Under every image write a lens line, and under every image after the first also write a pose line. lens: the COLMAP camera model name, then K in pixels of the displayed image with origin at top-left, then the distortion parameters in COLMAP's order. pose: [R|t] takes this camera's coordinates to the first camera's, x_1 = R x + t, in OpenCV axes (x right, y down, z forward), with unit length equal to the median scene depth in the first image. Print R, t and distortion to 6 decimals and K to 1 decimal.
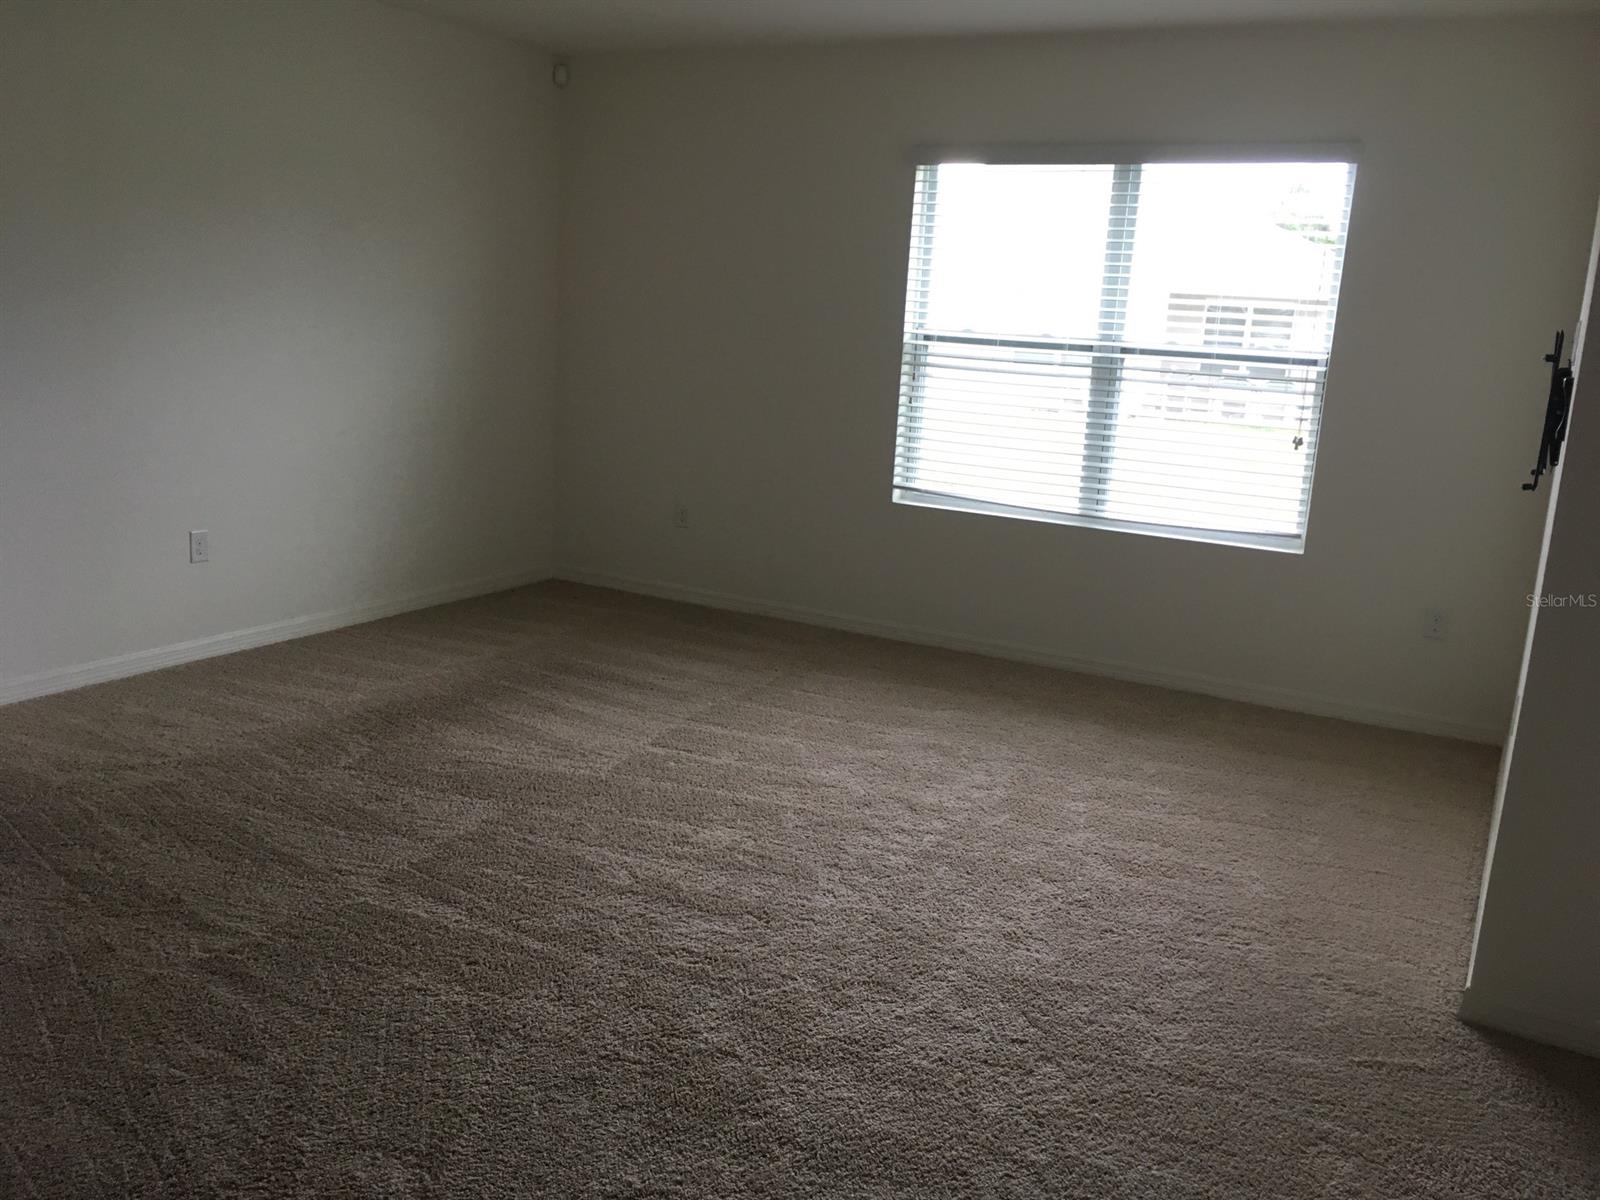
lens RADIAL K [[1333.4, 0, 800.0], [0, 1333.4, 600.0], [0, 0, 1]] dist [0.039080, 0.003340]
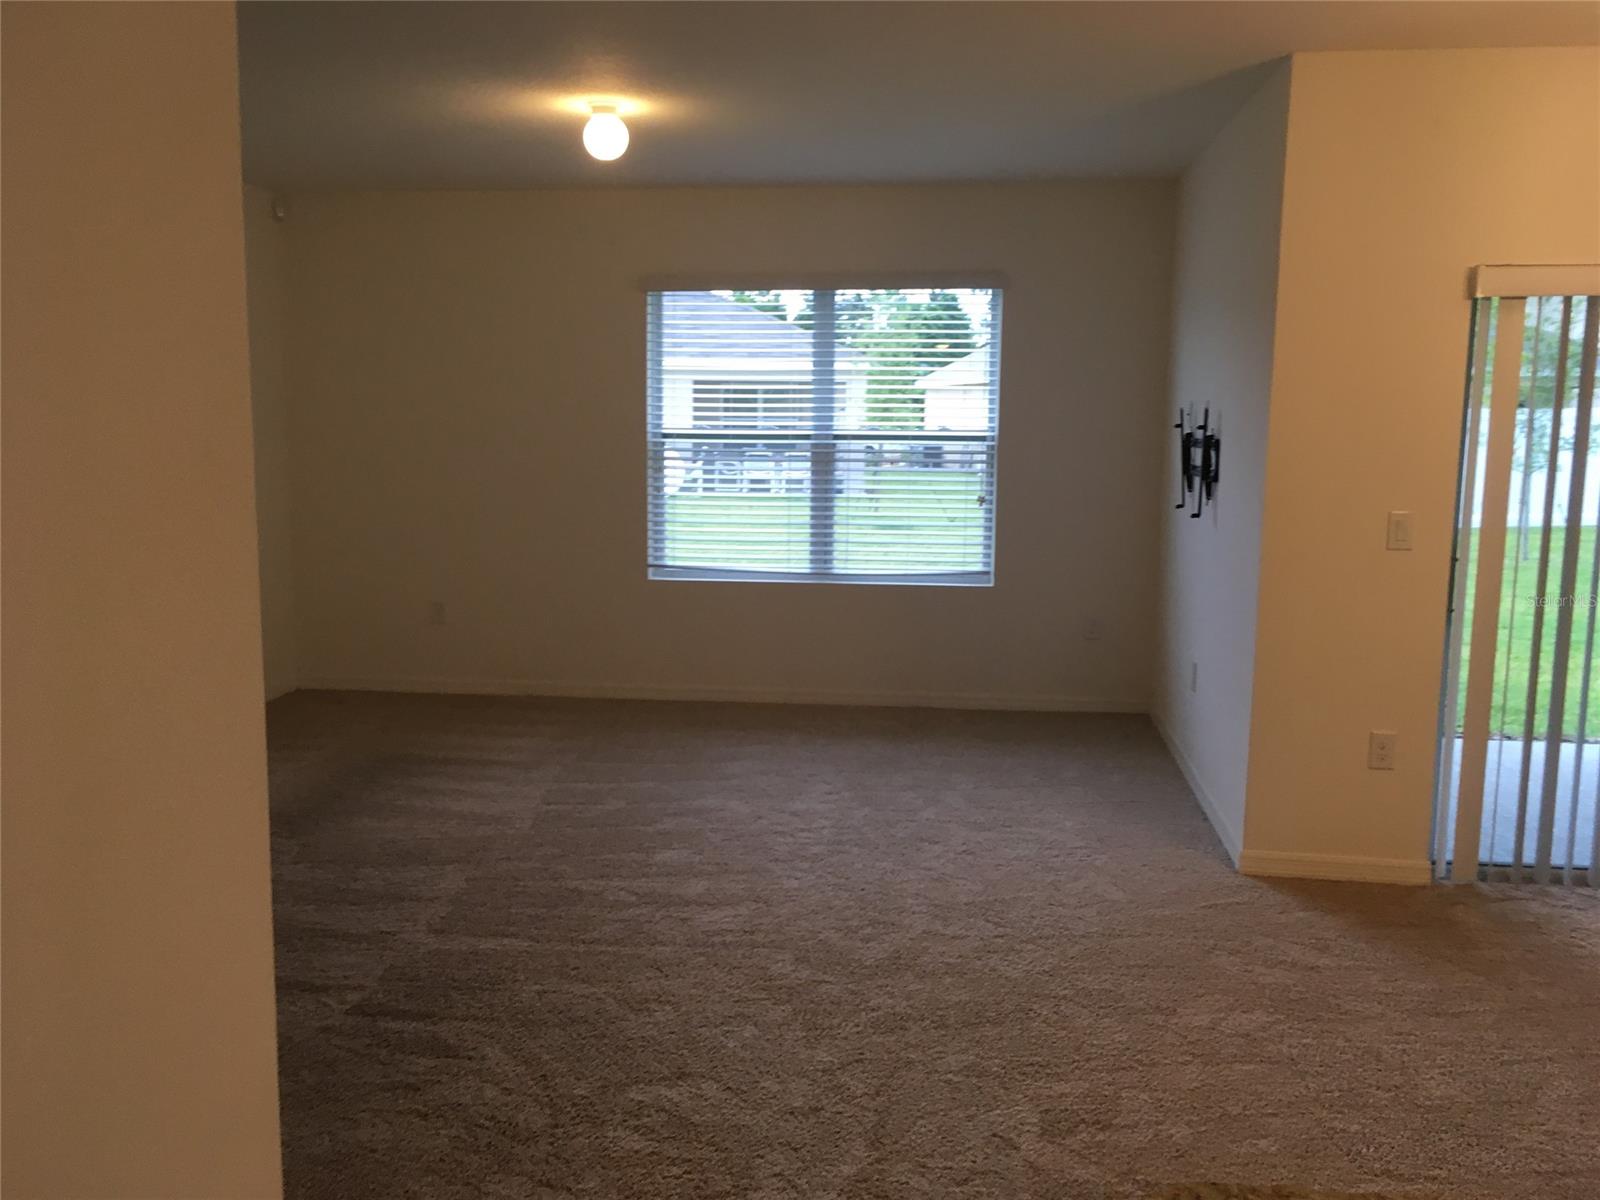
lens RADIAL K [[1333.4, 0, 800.0], [0, 1333.4, 600.0], [0, 0, 1]] dist [0.039080, 0.003340]
pose [[0.930872, -0.102001, 0.350818, -0.246265], [0.123958, 0.991455, -0.040648, 0.007849], [-0.343674, 0.081325, 0.935561, -0.129255]]
